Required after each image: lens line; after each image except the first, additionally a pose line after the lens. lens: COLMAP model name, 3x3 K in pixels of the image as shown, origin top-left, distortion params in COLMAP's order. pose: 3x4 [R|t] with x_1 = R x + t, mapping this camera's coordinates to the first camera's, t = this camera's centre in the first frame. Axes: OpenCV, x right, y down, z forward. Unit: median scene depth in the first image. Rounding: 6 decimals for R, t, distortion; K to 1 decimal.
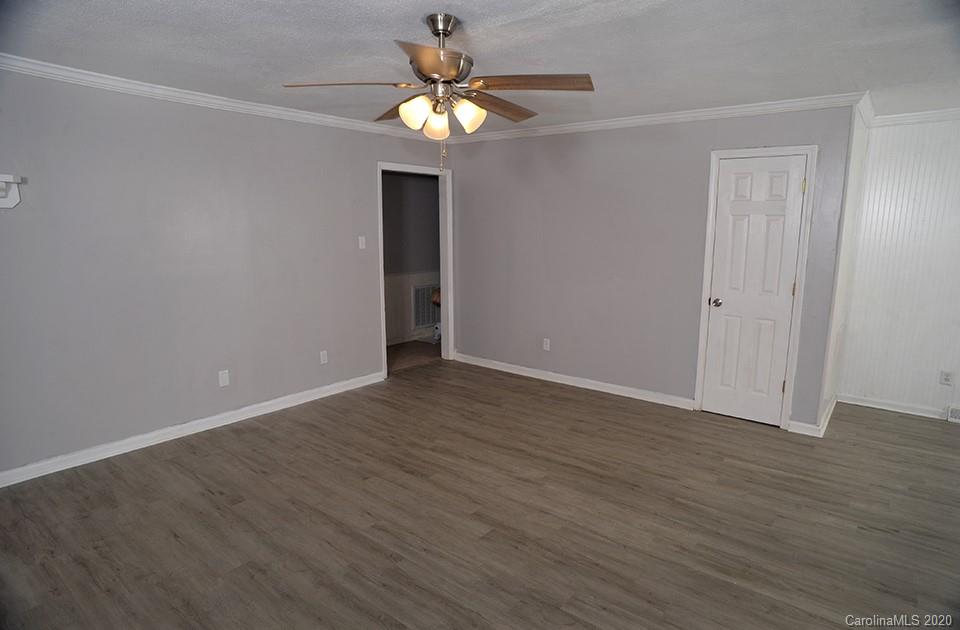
lens RADIAL K [[544.5, 0, 483.1], [0, 544.5, 317.7], [0, 0, 1]] dist [-0.084041, 0.046657]
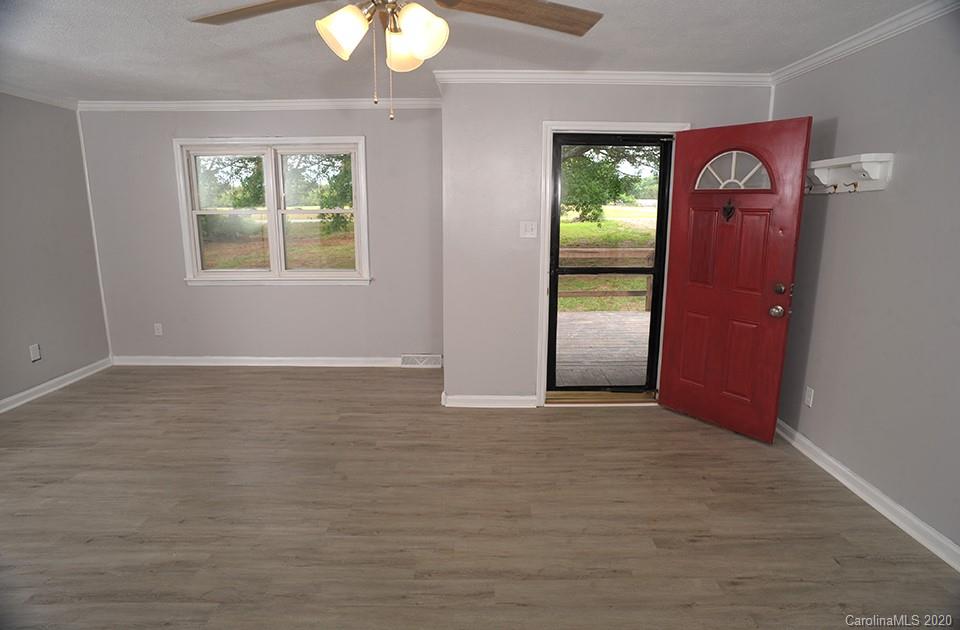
lens RADIAL K [[544.5, 0, 488.8], [0, 544.5, 316.5], [0, 0, 1]] dist [-0.084041, 0.046657]
pose [[-0.772737, 0.116652, -0.623915, 0.218584], [-0.115105, 0.940915, 0.318482, -0.218343], [0.624202, 0.317918, -0.713652, 1.315686]]
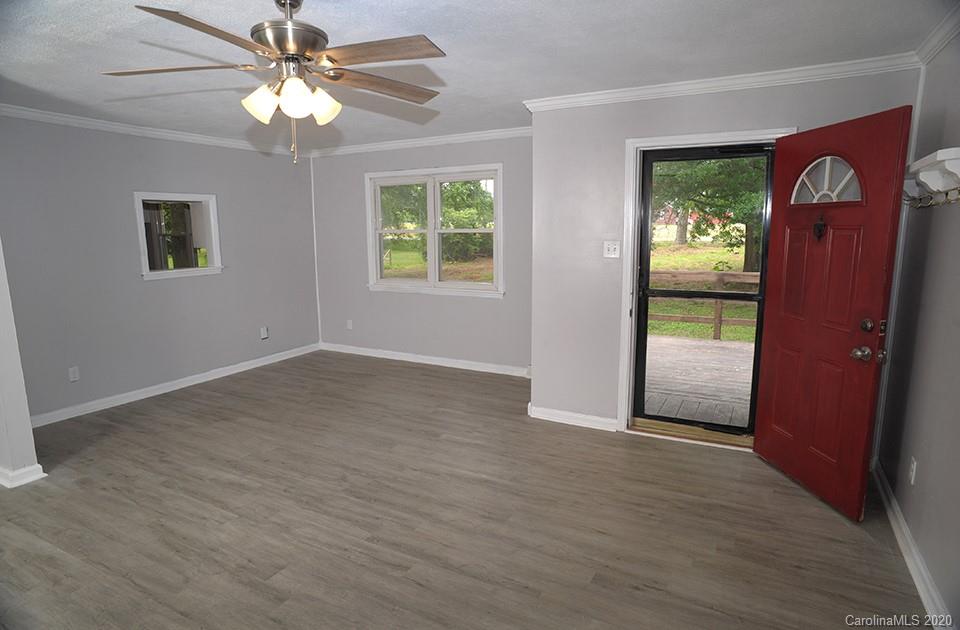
lens RADIAL K [[544.5, 0, 485.8], [0, 544.5, 315.9], [0, 0, 1]] dist [-0.084041, 0.046657]
pose [[-0.983547, 0.030896, -0.177990, -0.173200], [-0.028269, 0.946805, 0.320563, -0.264808], [0.178426, 0.320320, -0.930354, 1.575948]]
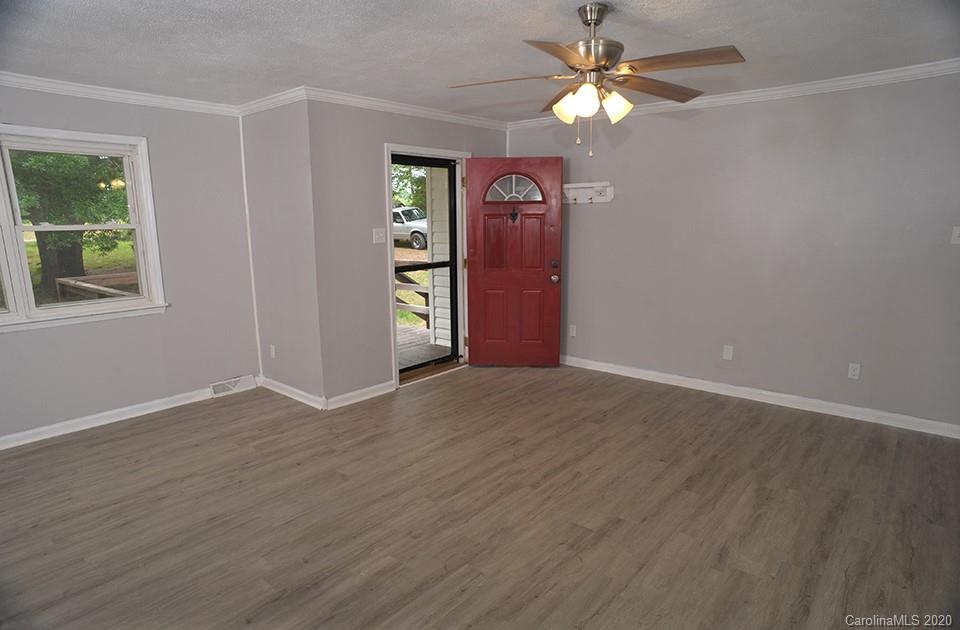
lens RADIAL K [[544.5, 0, 487.2], [0, 544.5, 317.1], [0, 0, 1]] dist [-0.084041, 0.046657]
pose [[-0.026359, 0.175700, -0.984091, 0.817113], [-0.156793, 0.971522, 0.177656, -0.102506], [0.987280, 0.158981, 0.001940, 0.693002]]
